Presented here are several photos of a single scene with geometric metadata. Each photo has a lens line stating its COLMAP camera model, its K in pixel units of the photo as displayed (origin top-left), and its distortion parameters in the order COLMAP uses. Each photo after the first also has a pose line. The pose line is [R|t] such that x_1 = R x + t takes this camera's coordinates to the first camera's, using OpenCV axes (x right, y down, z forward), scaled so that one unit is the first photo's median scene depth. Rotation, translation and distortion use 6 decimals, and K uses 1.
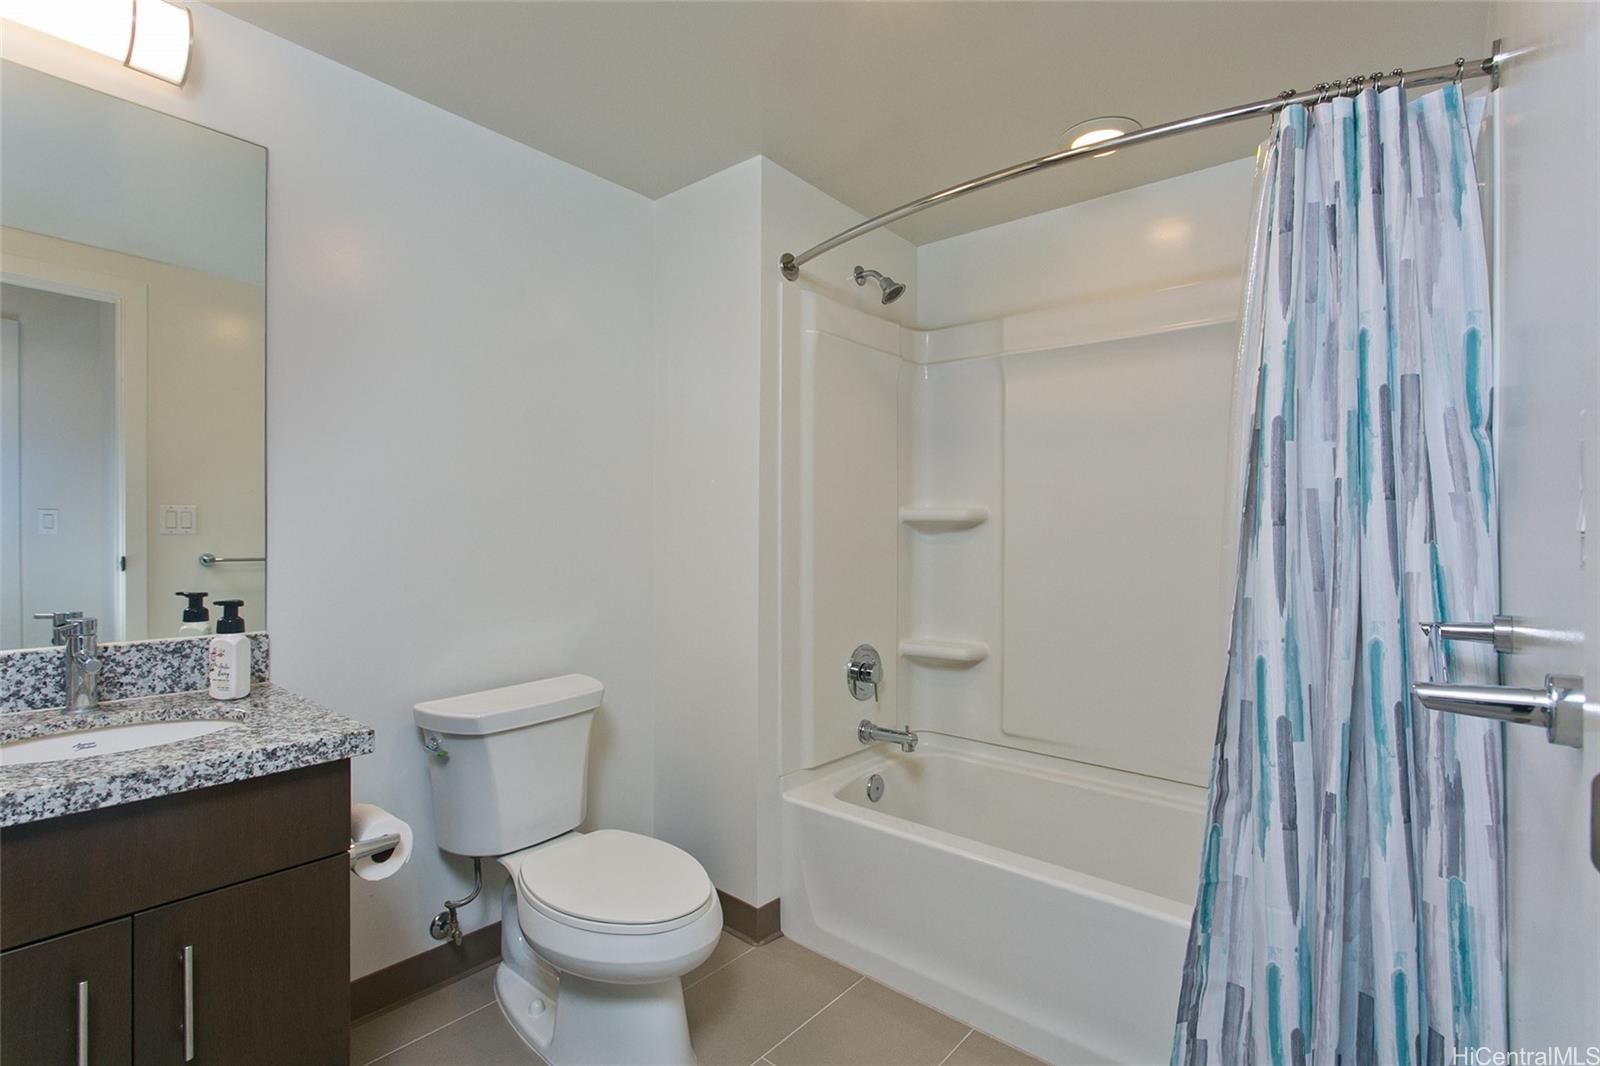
lens RADIAL K [[754.0, 0, 798.4], [0, 754.0, 528.2], [0, 0, 1]] dist [0.001147, 0.000204]
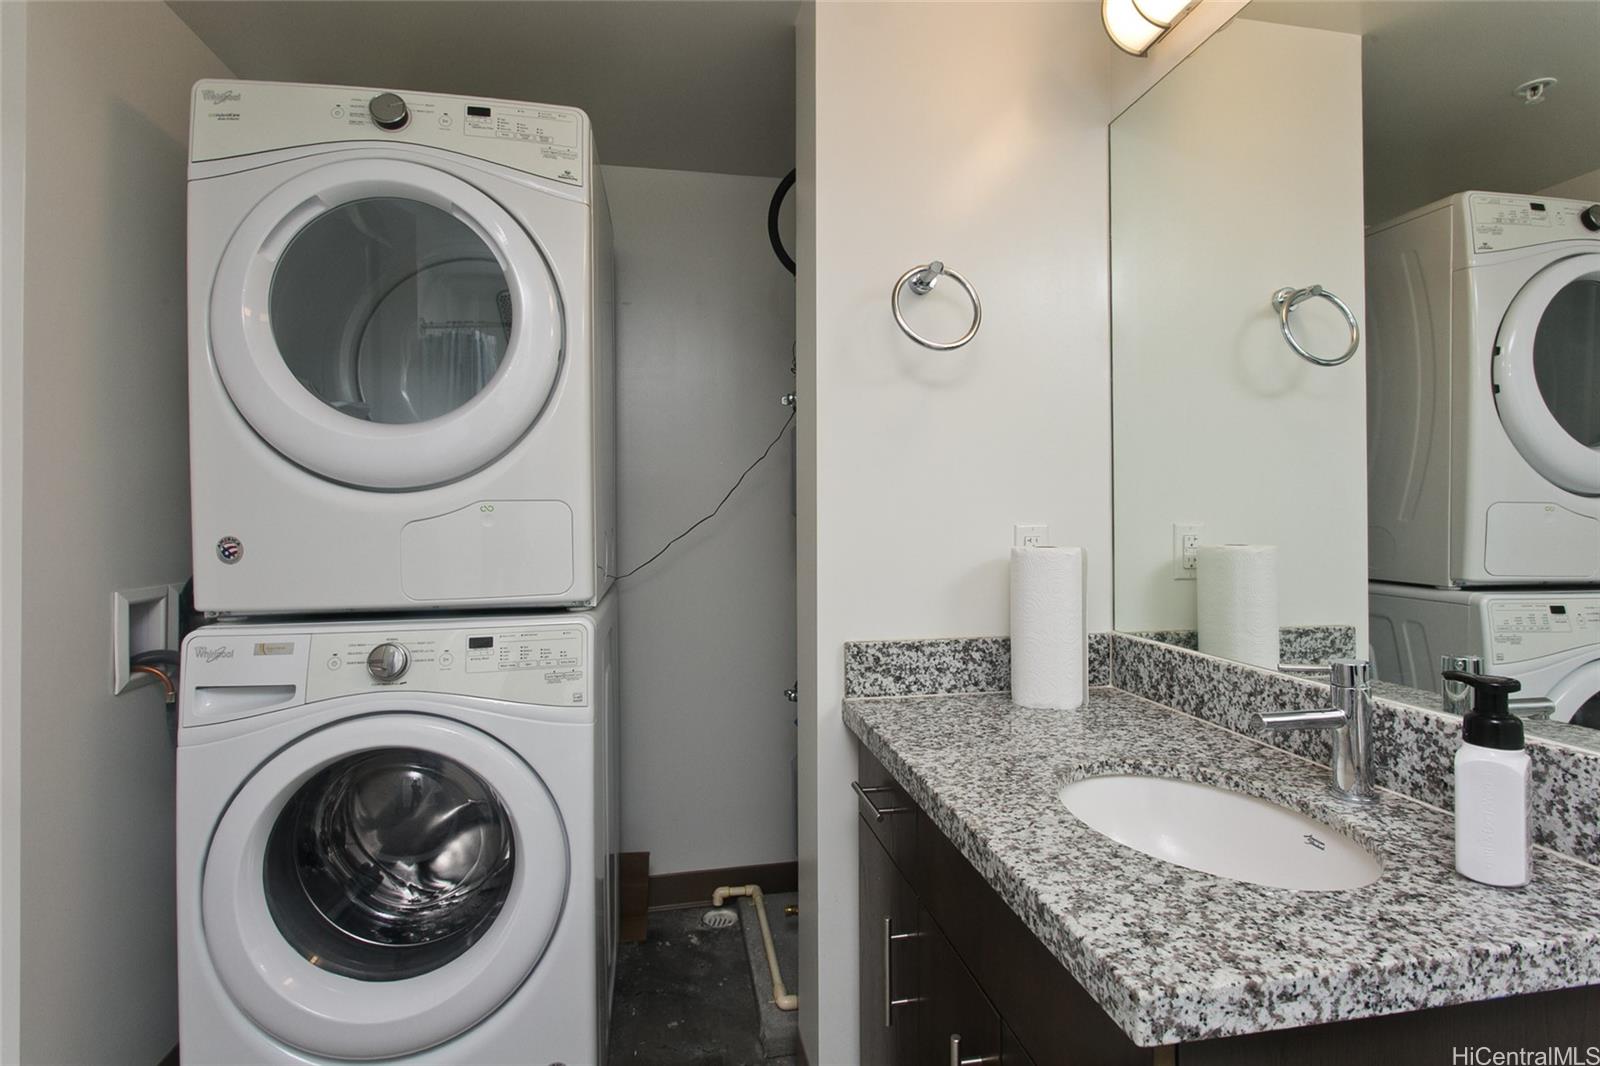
lens RADIAL K [[754.0, 0, 798.4], [0, 754.0, 528.2], [0, 0, 1]] dist [0.001147, 0.000204]
pose [[-0.631001, -0.005099, -0.775766, -0.092451], [0.002650, 0.999958, -0.008727, 0.002729], [0.775778, -0.007562, -0.630961, 0.985825]]
